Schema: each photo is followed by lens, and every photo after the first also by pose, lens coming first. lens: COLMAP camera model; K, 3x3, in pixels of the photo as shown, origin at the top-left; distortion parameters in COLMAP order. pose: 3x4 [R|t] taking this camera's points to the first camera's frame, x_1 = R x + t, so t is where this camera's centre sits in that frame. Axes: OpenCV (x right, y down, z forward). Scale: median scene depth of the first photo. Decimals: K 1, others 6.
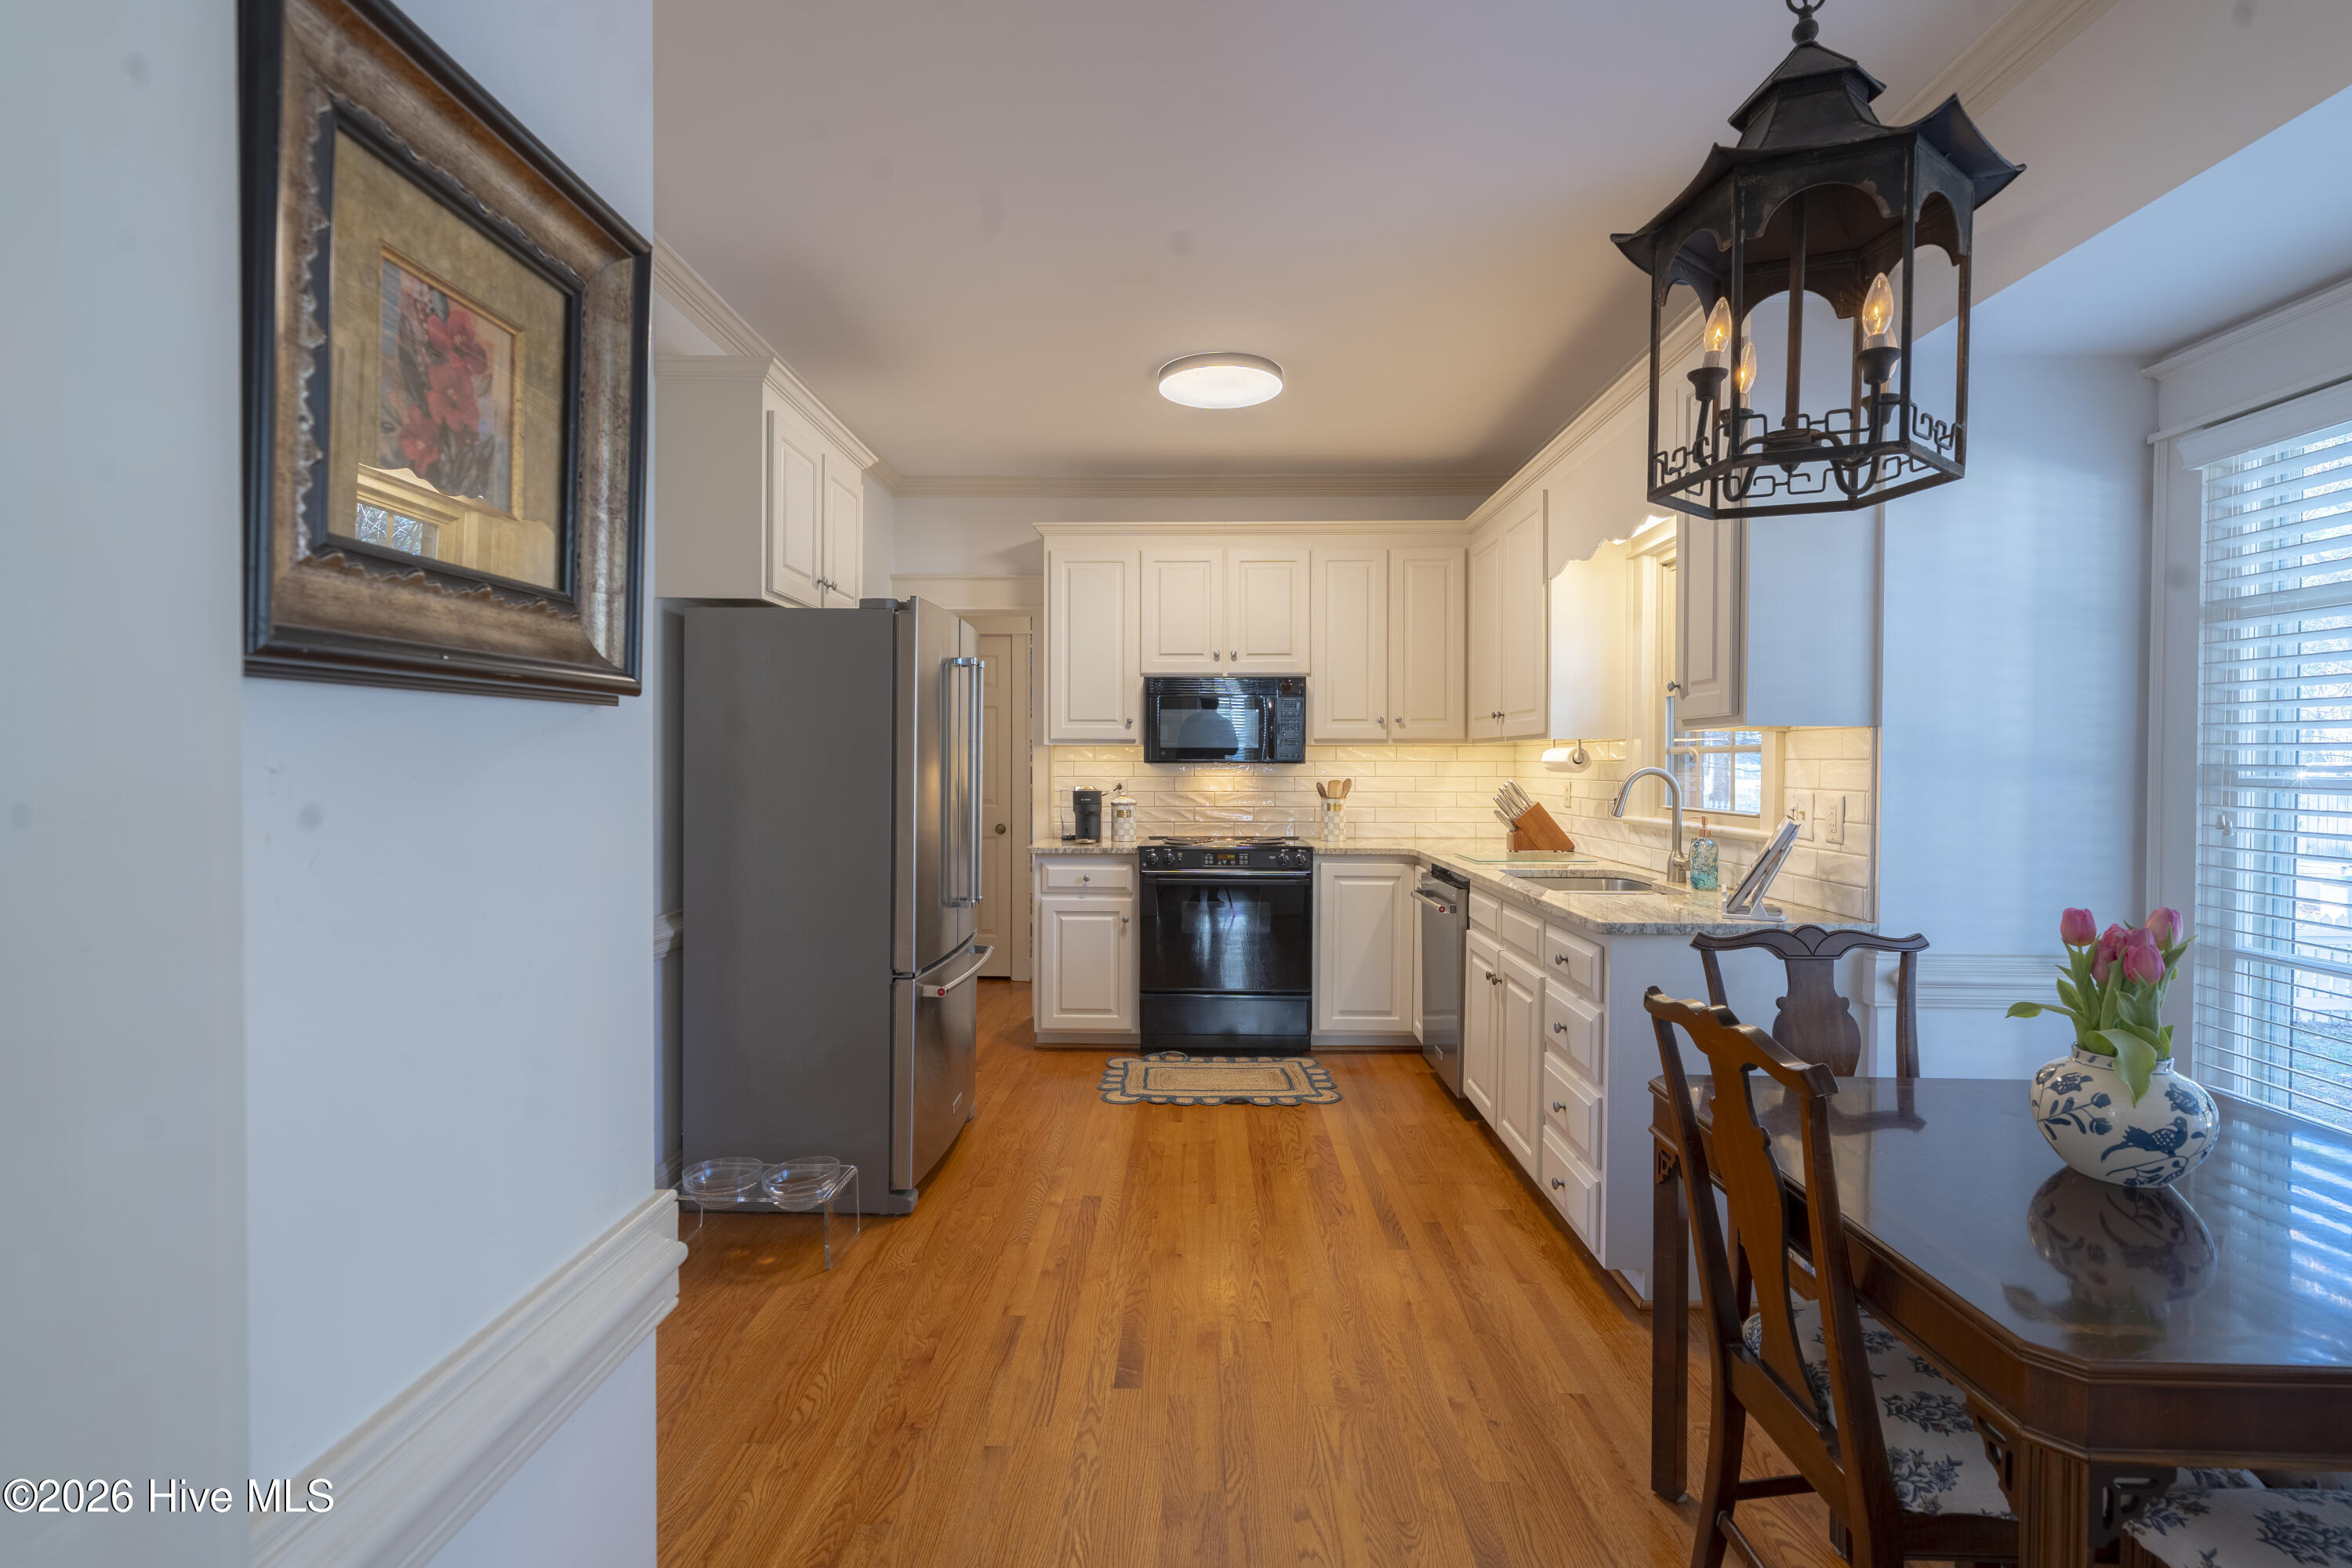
lens RADIAL K [[1070.2, 0, 1162.7], [0, 1070.2, 774.7], [0, 0, 1]] dist [-0.007263, 0.003255]
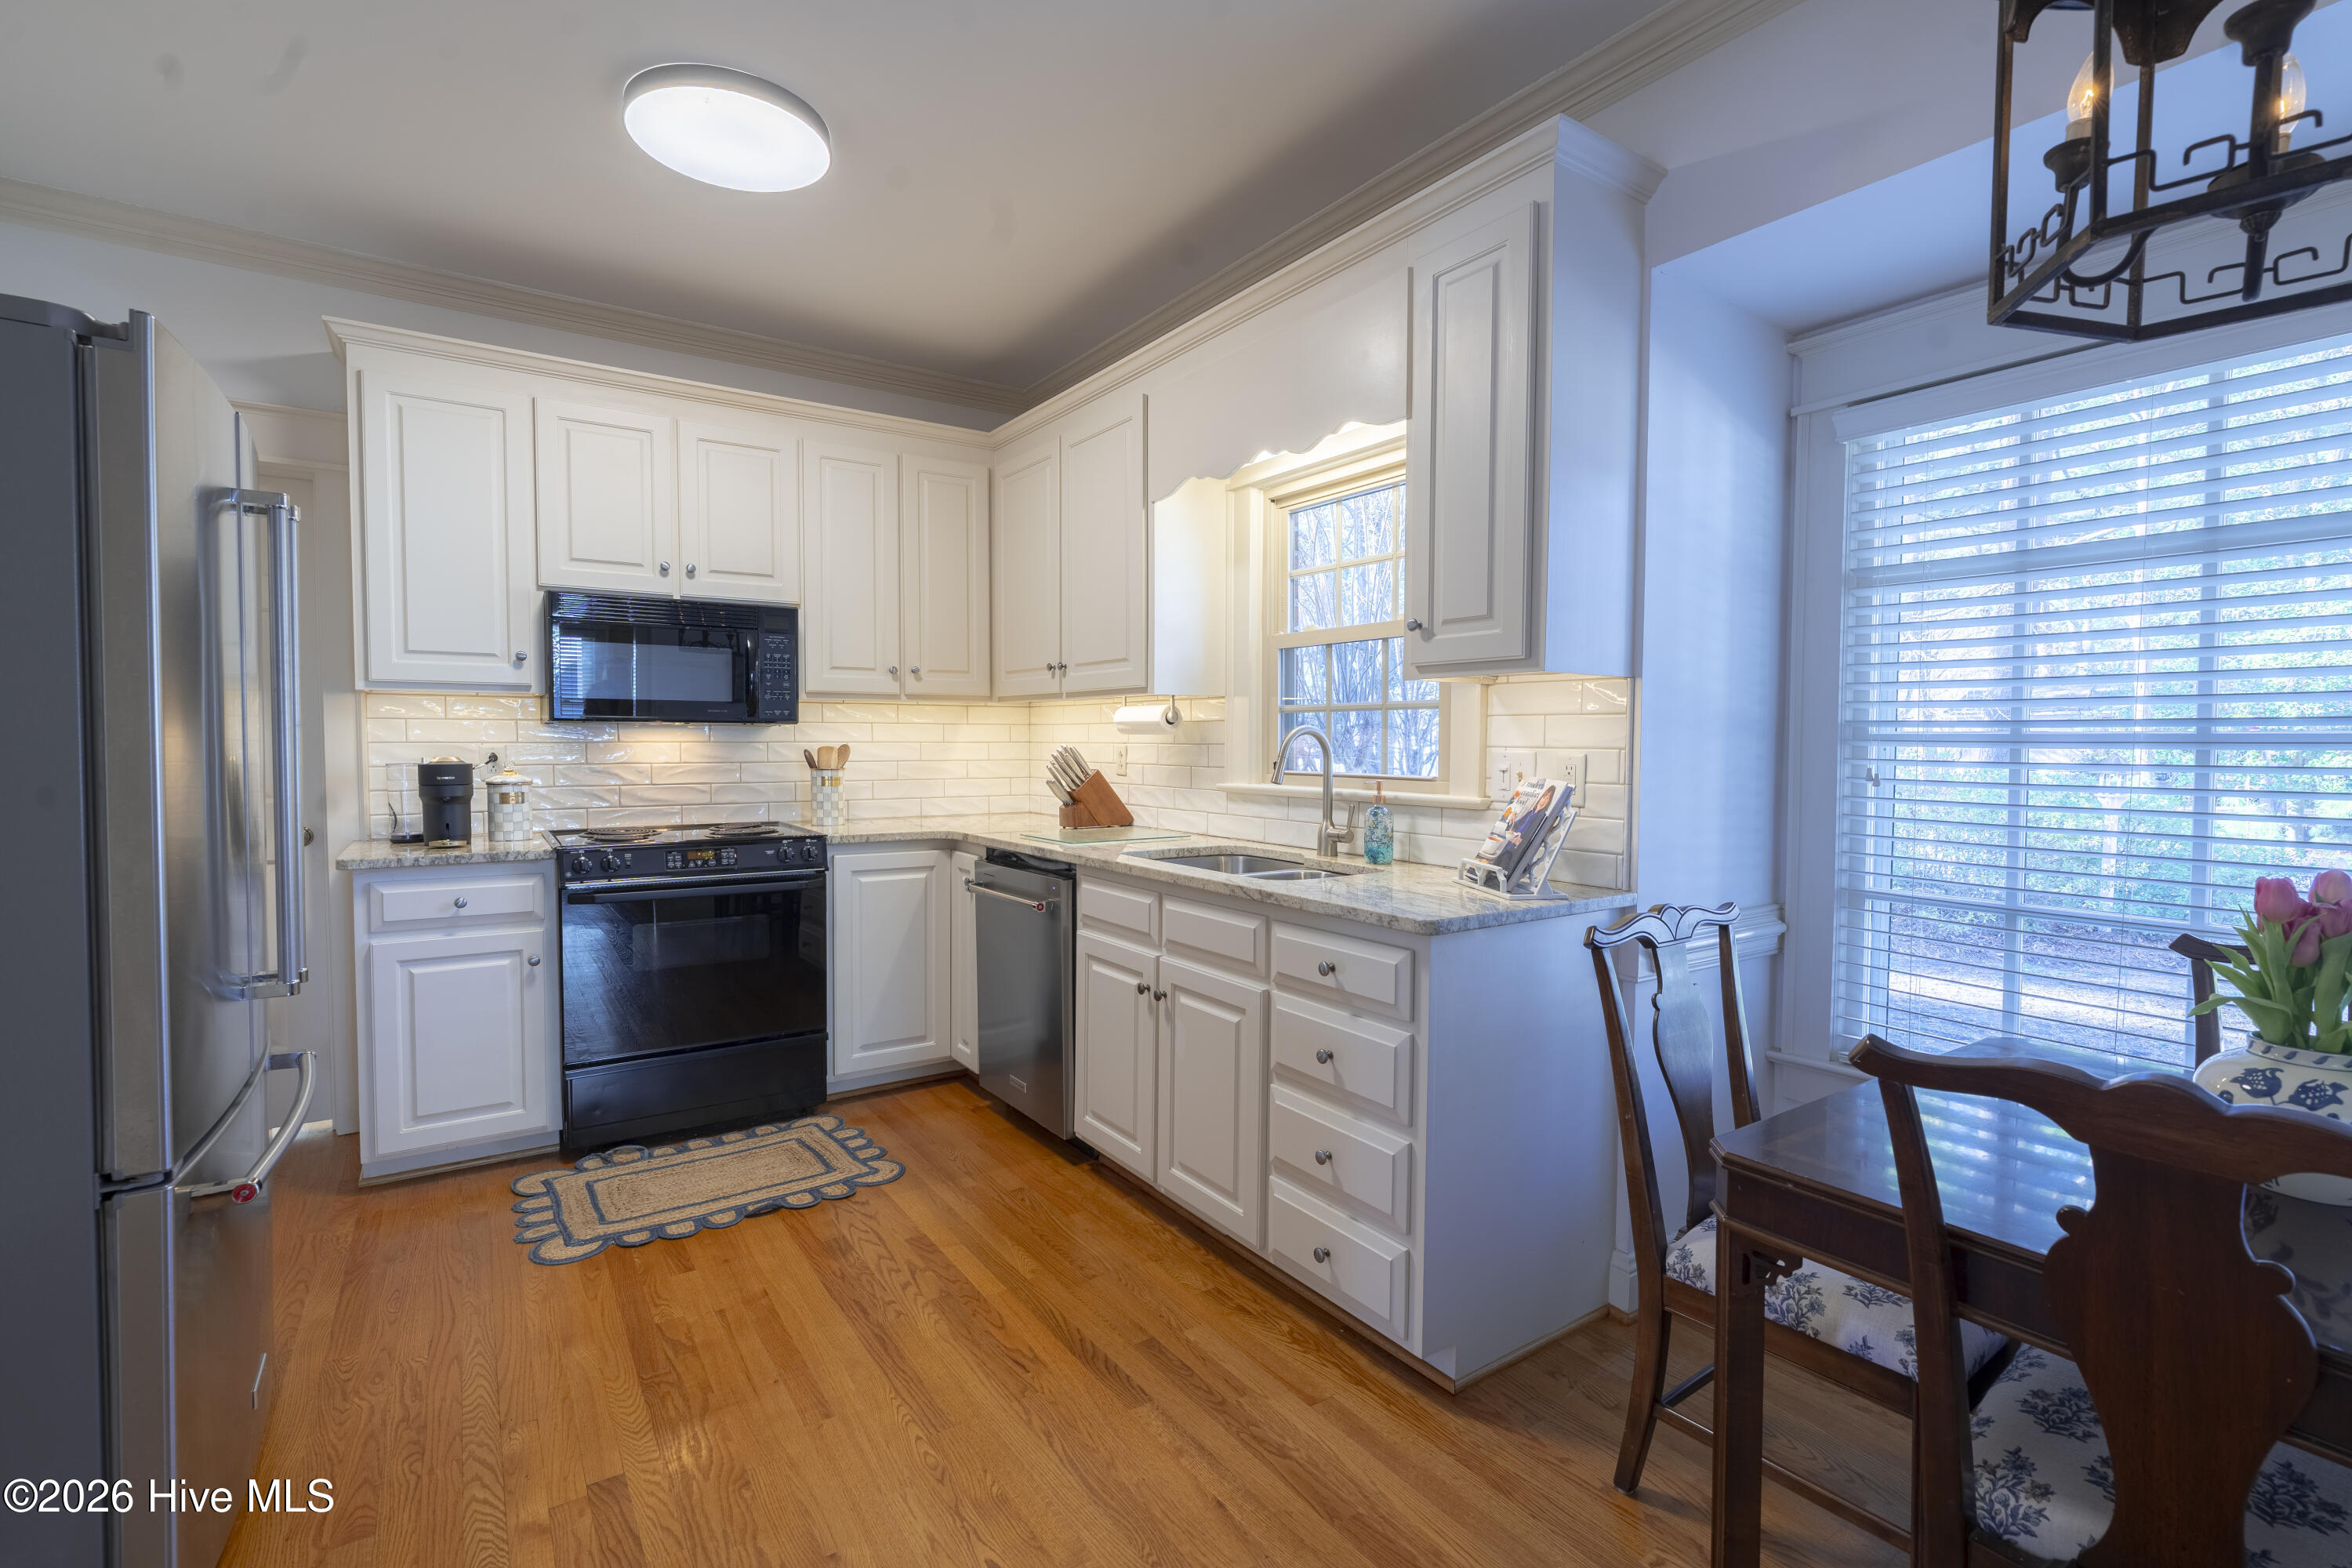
lens RADIAL K [[1070.2, 0, 1190.3], [0, 1070.2, 779.9], [0, 0, 1]] dist [-0.007263, 0.003255]
pose [[0.809979, -0.021244, 0.586074, -0.101277], [0.003192, 0.999489, 0.031818, 0.006925], [-0.586451, -0.023901, 0.809632, 0.276158]]
